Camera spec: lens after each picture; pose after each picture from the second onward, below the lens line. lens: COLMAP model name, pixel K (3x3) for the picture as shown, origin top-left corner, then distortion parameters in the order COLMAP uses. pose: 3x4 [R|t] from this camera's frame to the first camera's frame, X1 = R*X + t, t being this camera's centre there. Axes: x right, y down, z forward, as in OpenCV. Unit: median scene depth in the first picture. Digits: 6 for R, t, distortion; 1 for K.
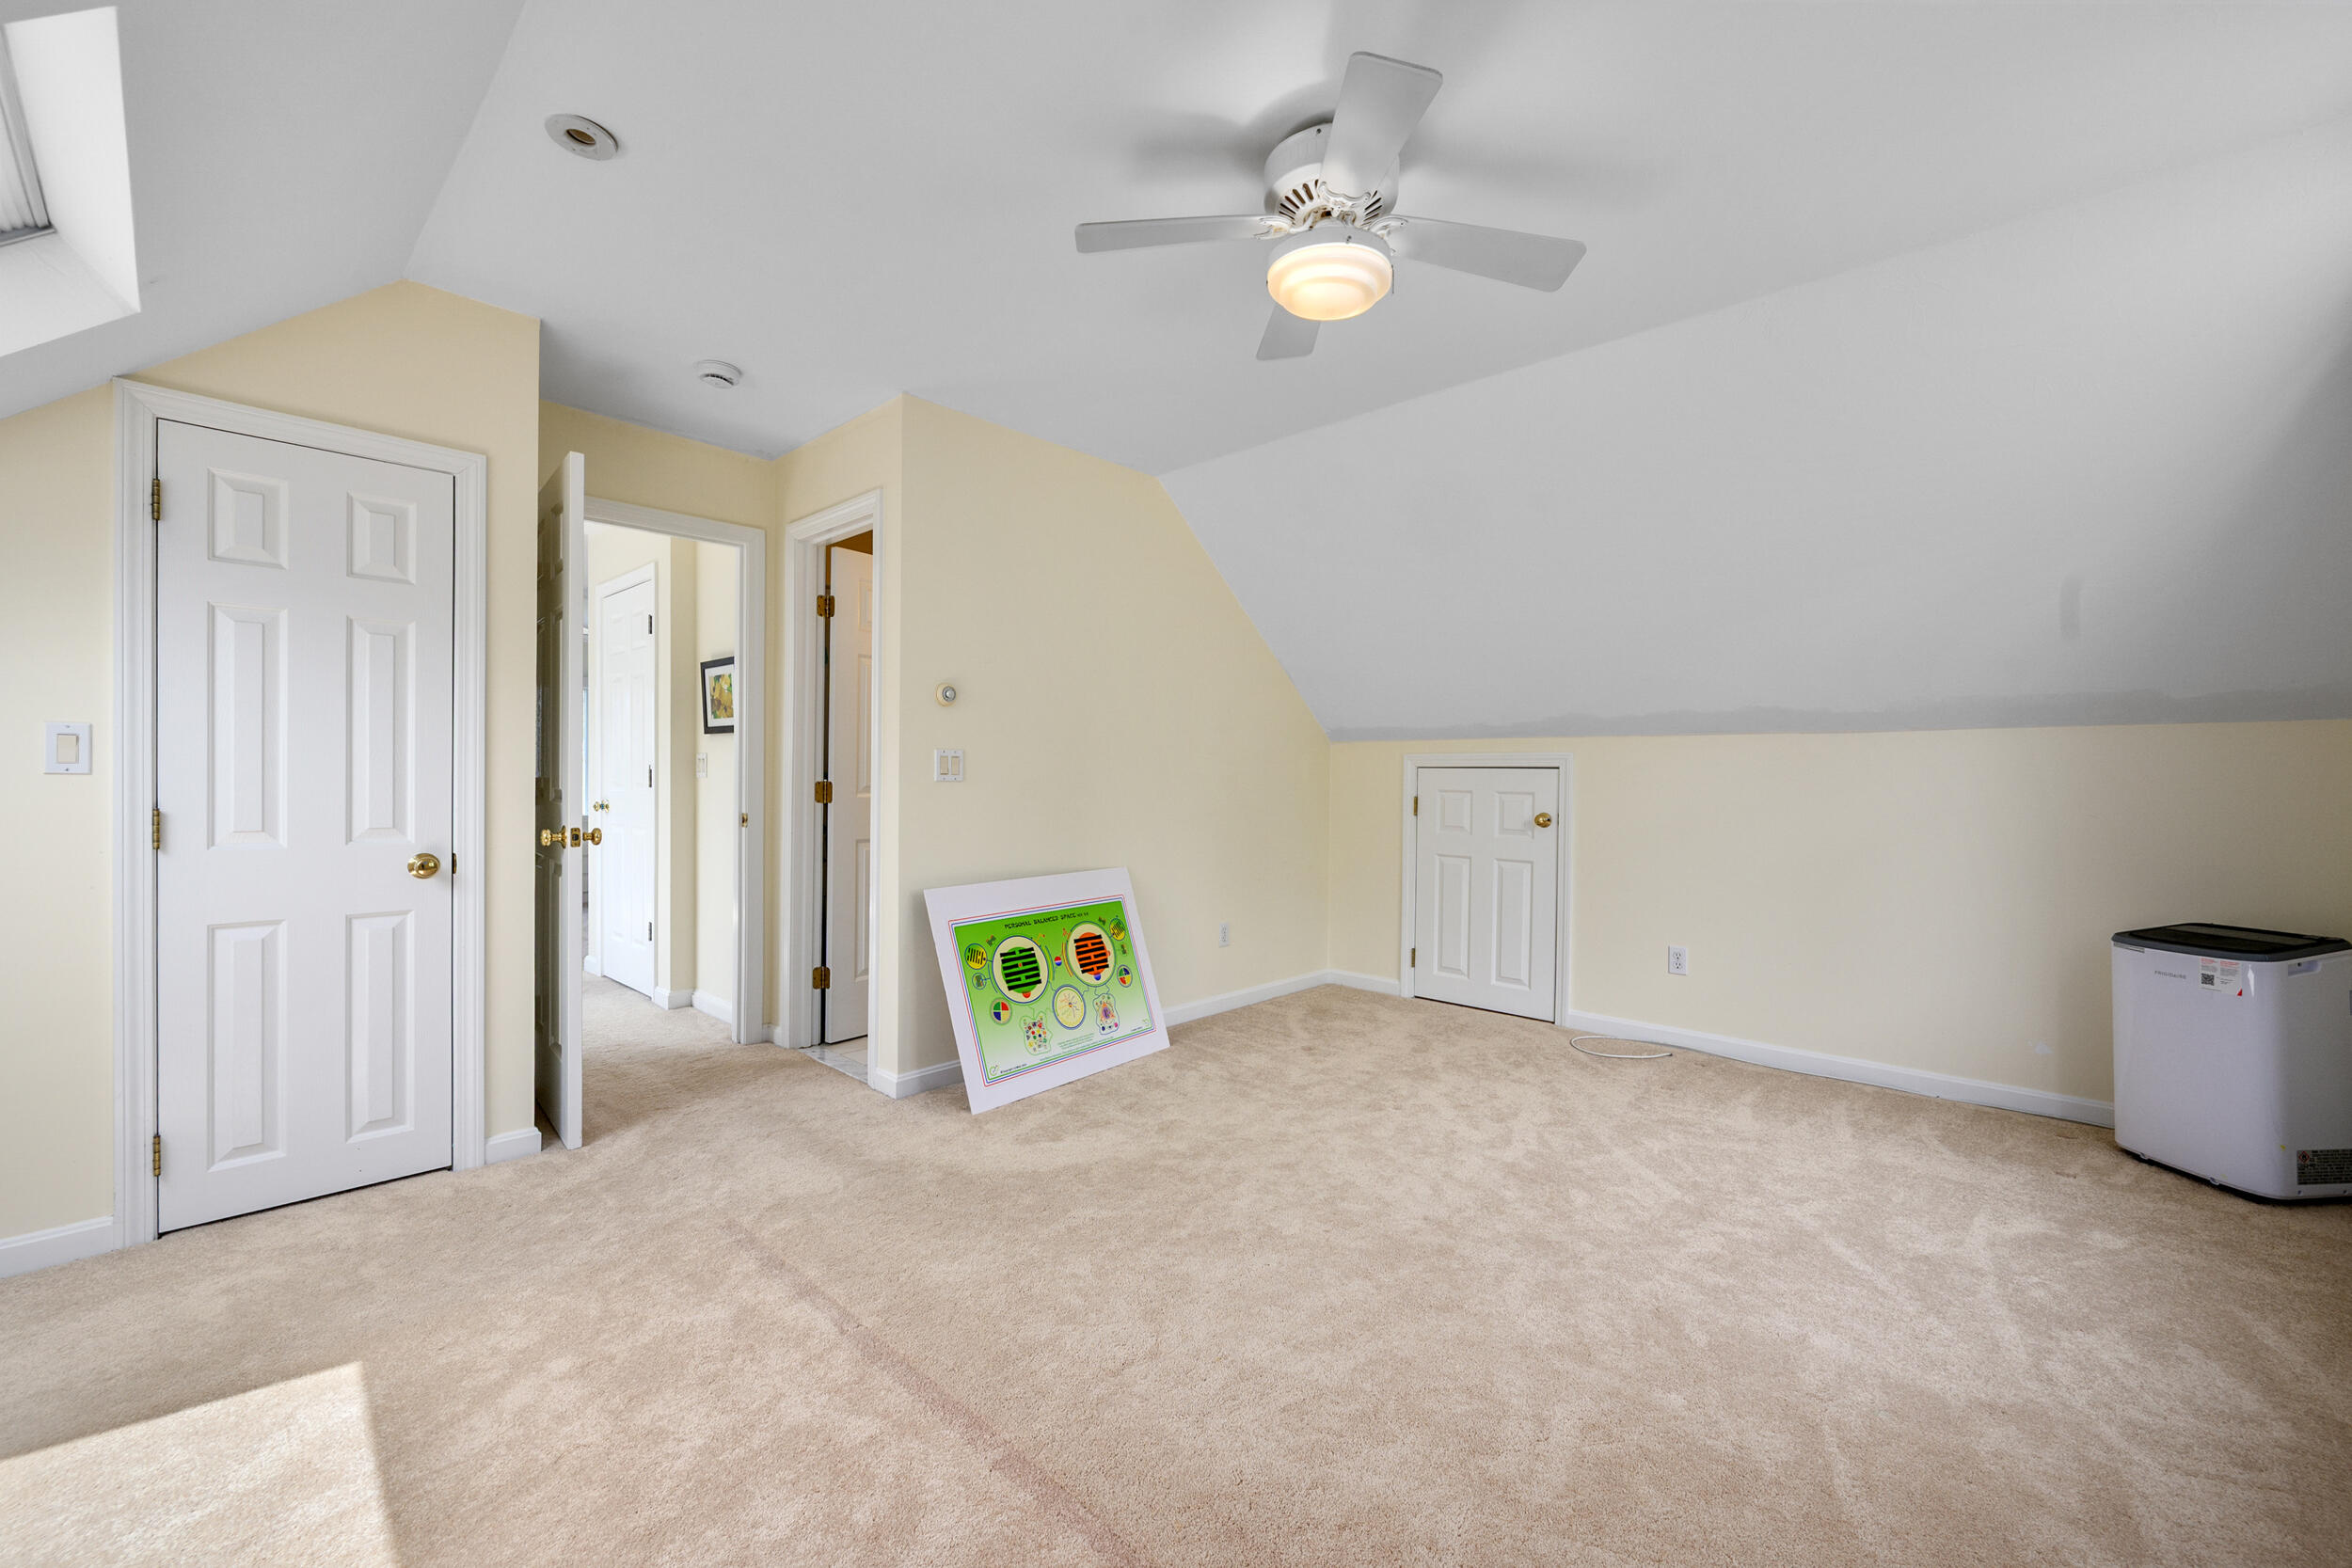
lens RADIAL K [[995.8, 0, 1259.6], [0, 995.8, 784.0], [0, 0, 1]] dist [-0.001680, -0.000316]
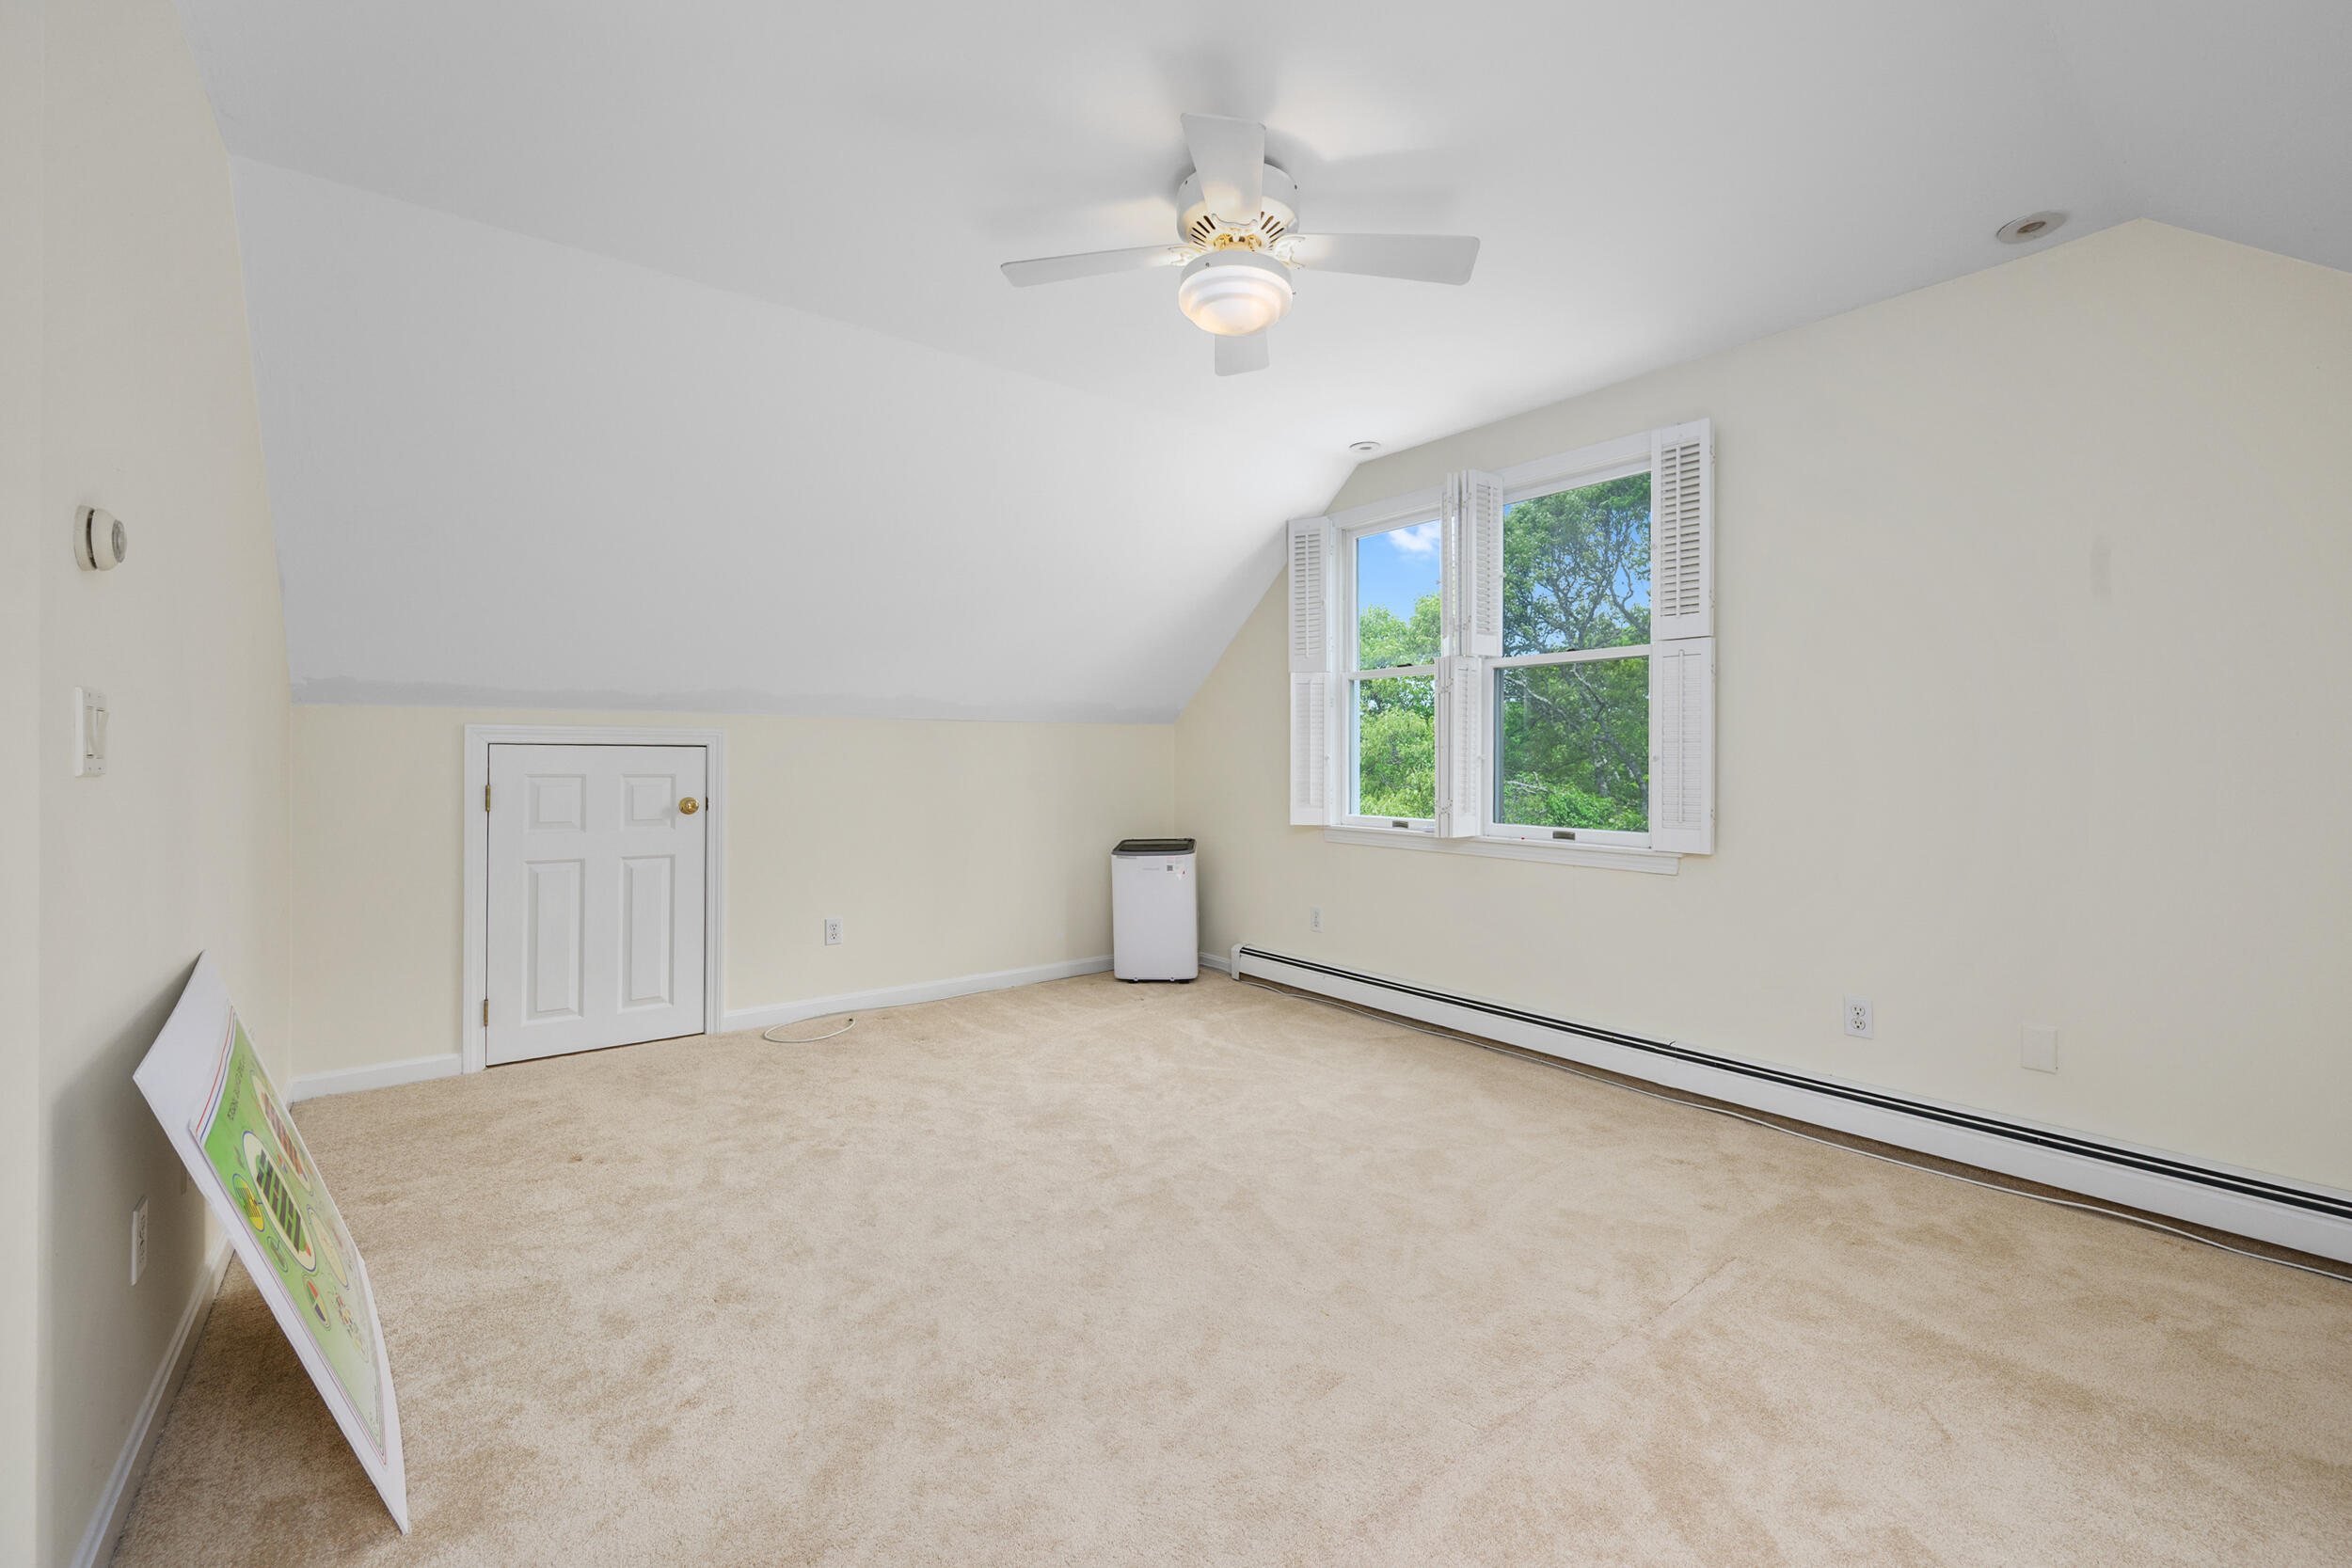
lens RADIAL K [[960.1, 0, 1181.2], [0, 960.1, 726.9], [0, 0, 1]] dist [0.002202, 0.000140]
pose [[0.161925, 0.026442, 0.986449, -0.603956], [0.005679, 0.999599, -0.027727, -0.009541], [-0.986787, 0.010092, 0.161710, 0.539040]]
